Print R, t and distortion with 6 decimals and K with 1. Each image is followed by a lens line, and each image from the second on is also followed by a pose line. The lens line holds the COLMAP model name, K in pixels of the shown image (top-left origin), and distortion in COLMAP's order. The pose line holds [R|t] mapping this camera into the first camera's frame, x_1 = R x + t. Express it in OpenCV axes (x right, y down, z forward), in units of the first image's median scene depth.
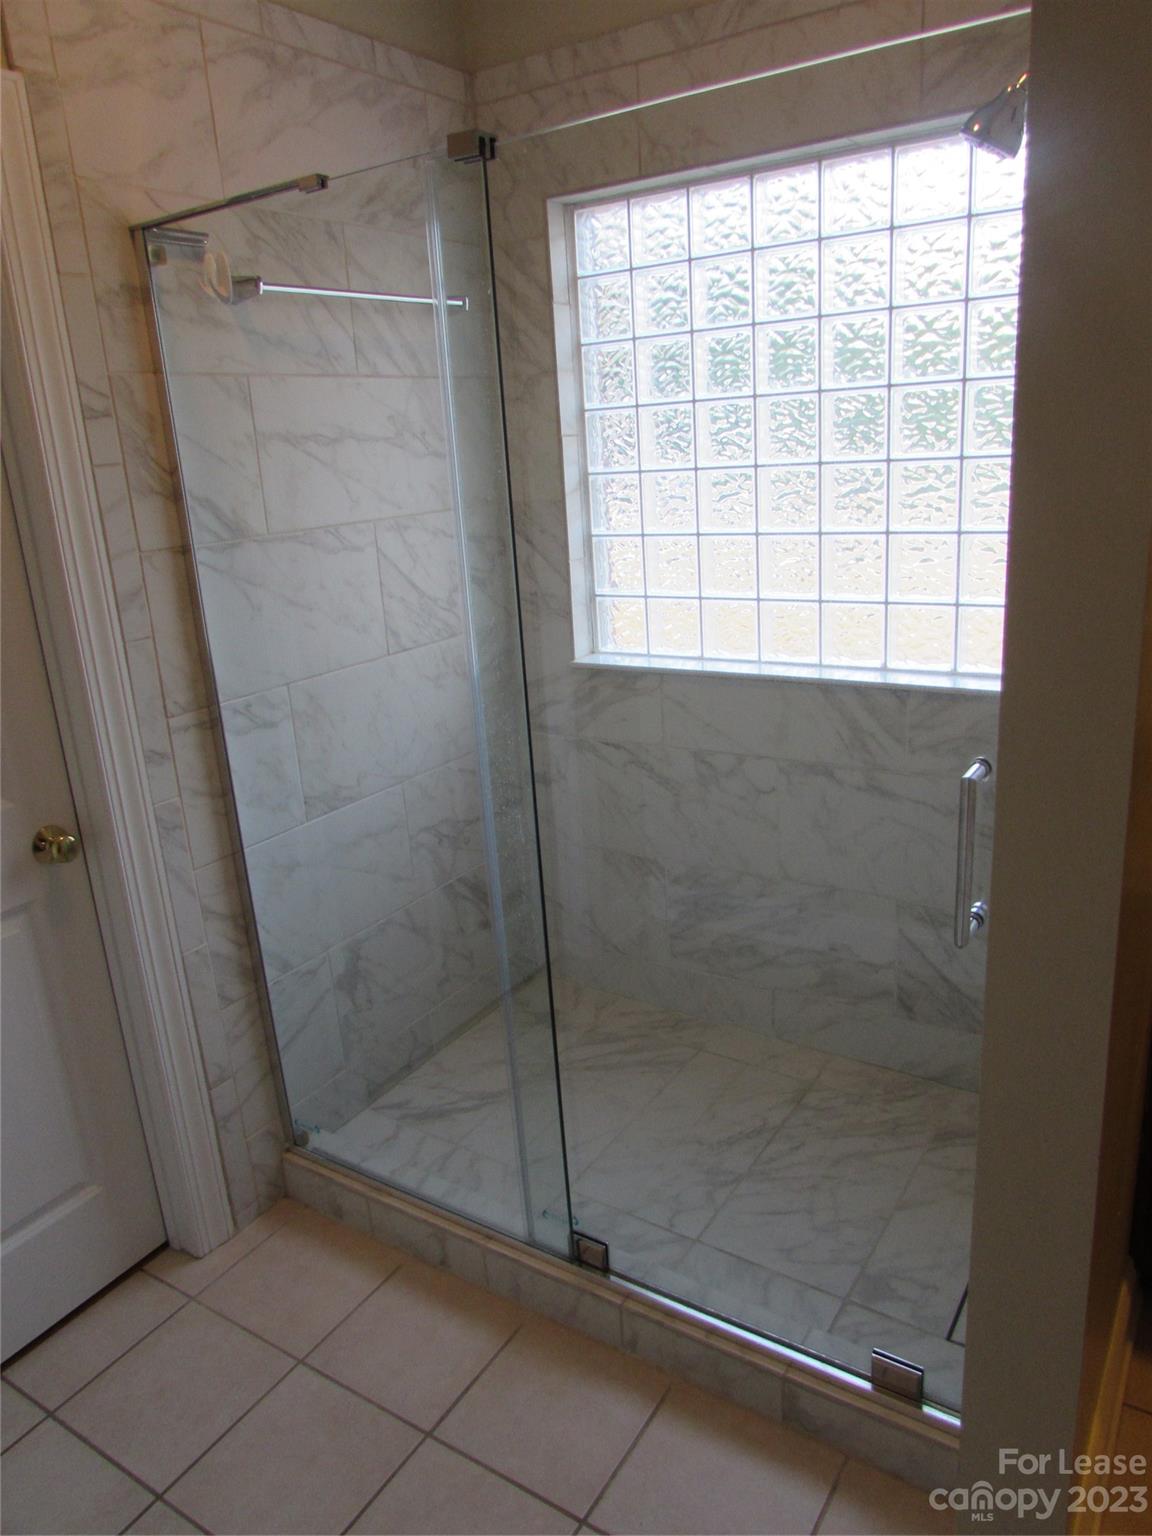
lens RADIAL K [[1083.1, 0, 582.9], [0, 1083.1, 765.4], [0, 0, 1]] dist [-0.034935, 0.011577]
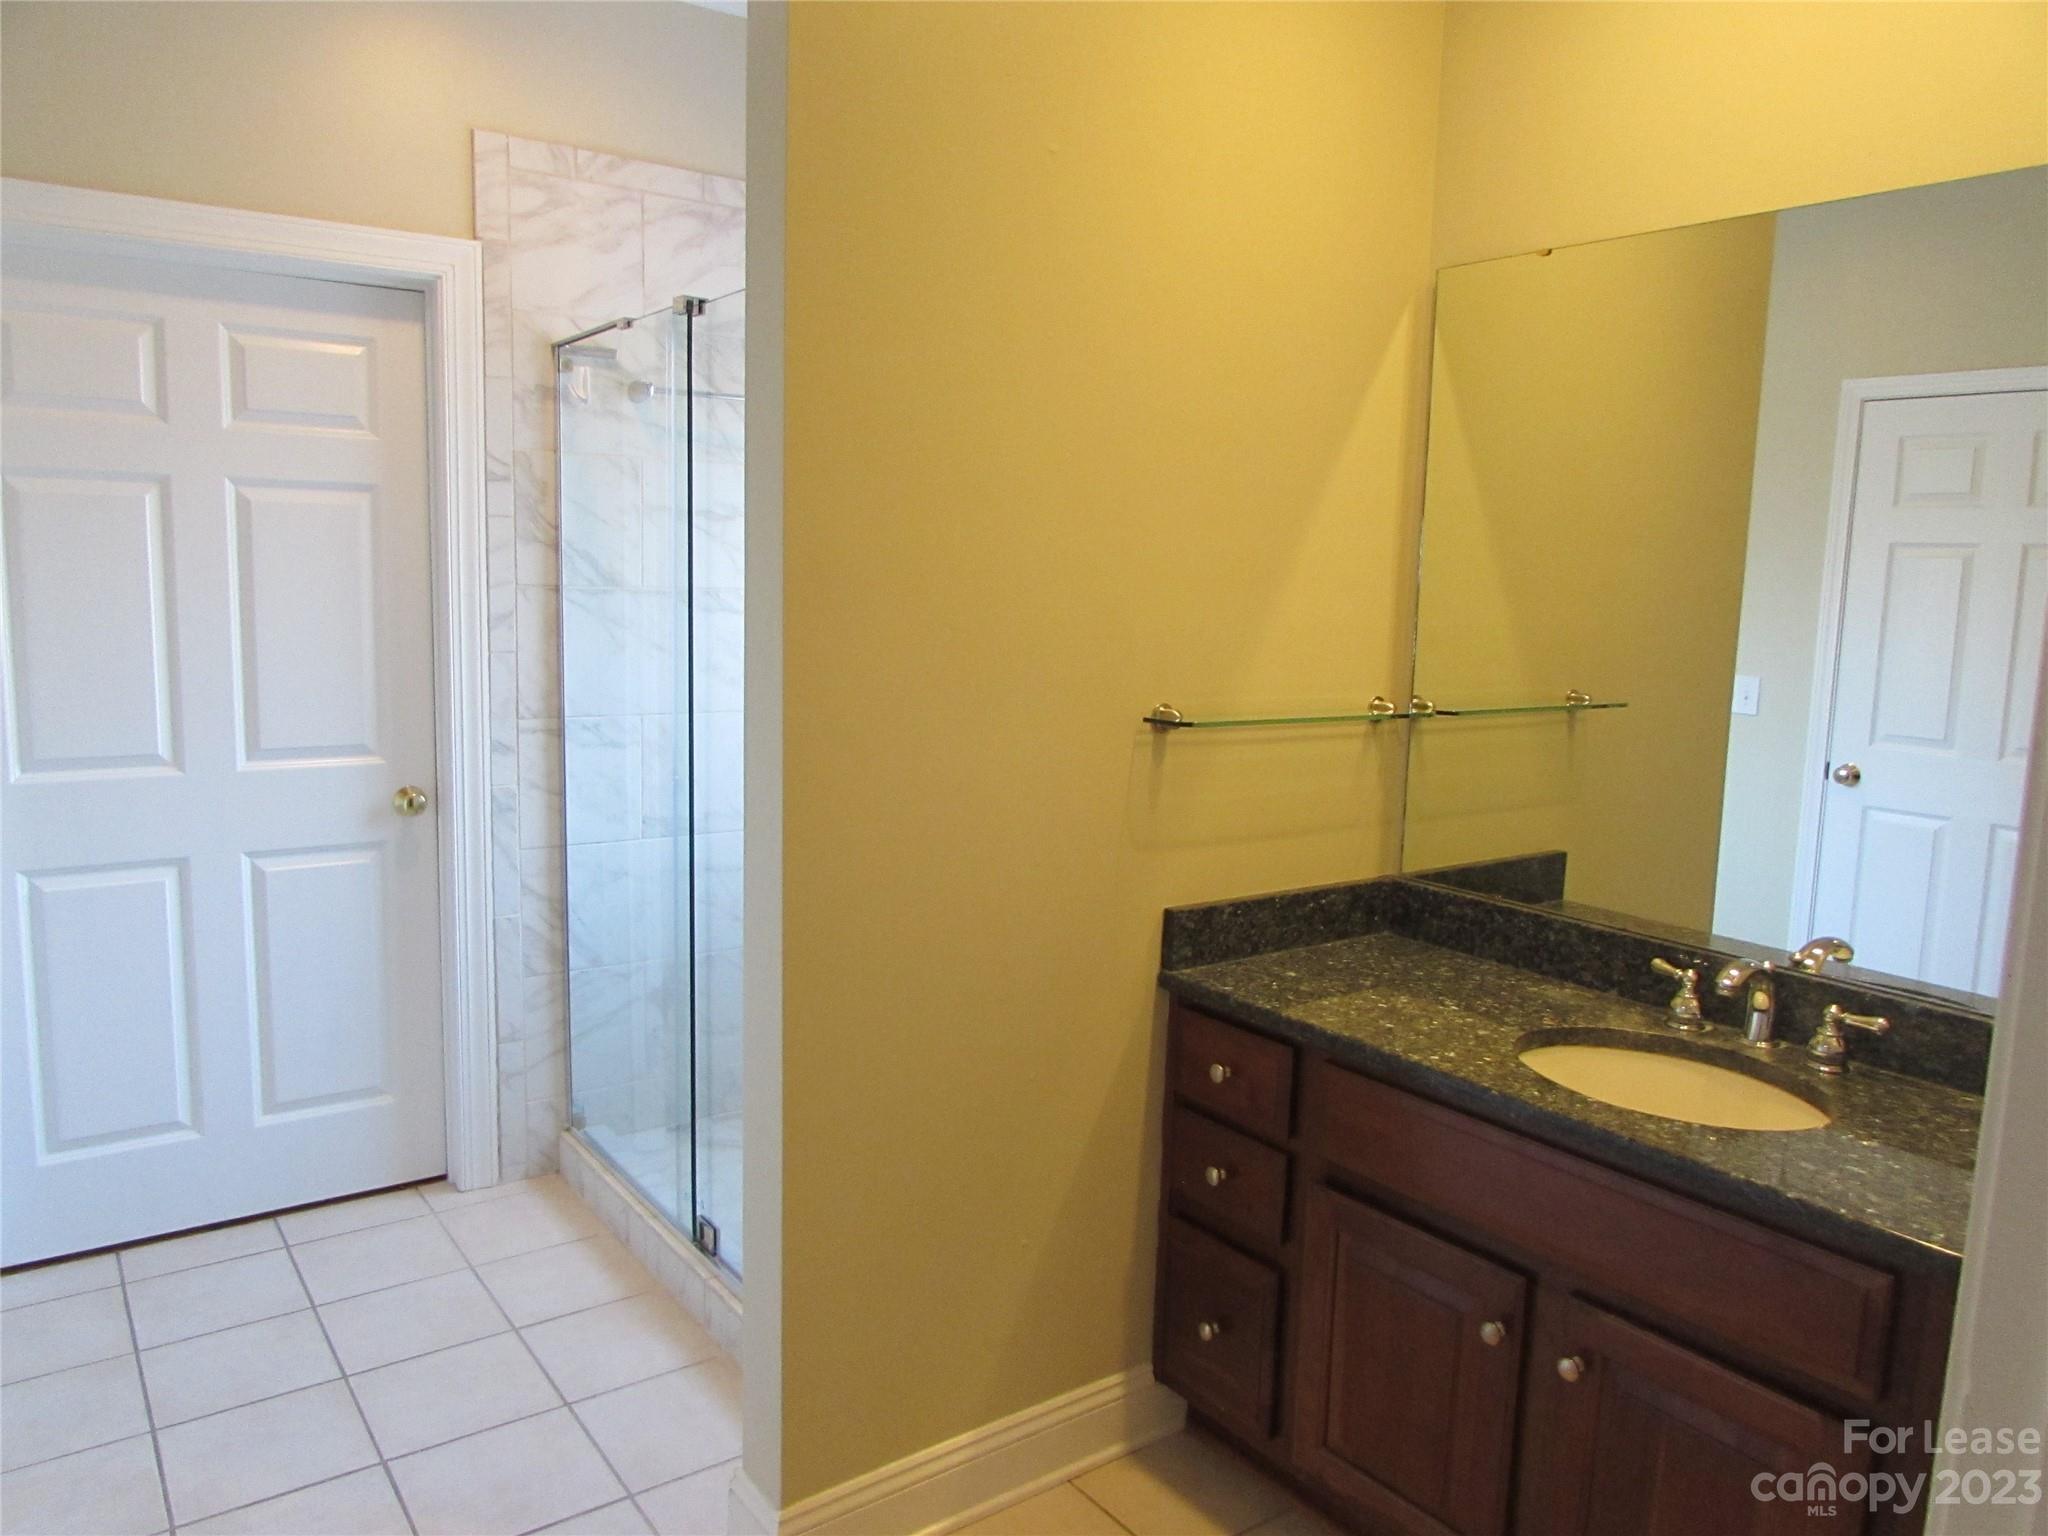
lens RADIAL K [[1444.1, 0, 1023.6], [0, 1444.1, 763.7], [0, 0, 1]] dist [-0.034935, 0.011577]
pose [[0.929213, 0.135365, -0.343860, 0.673045], [-0.187048, 0.974780, -0.121724, 0.091099], [0.318711, 0.177425, 0.931098, -0.313988]]
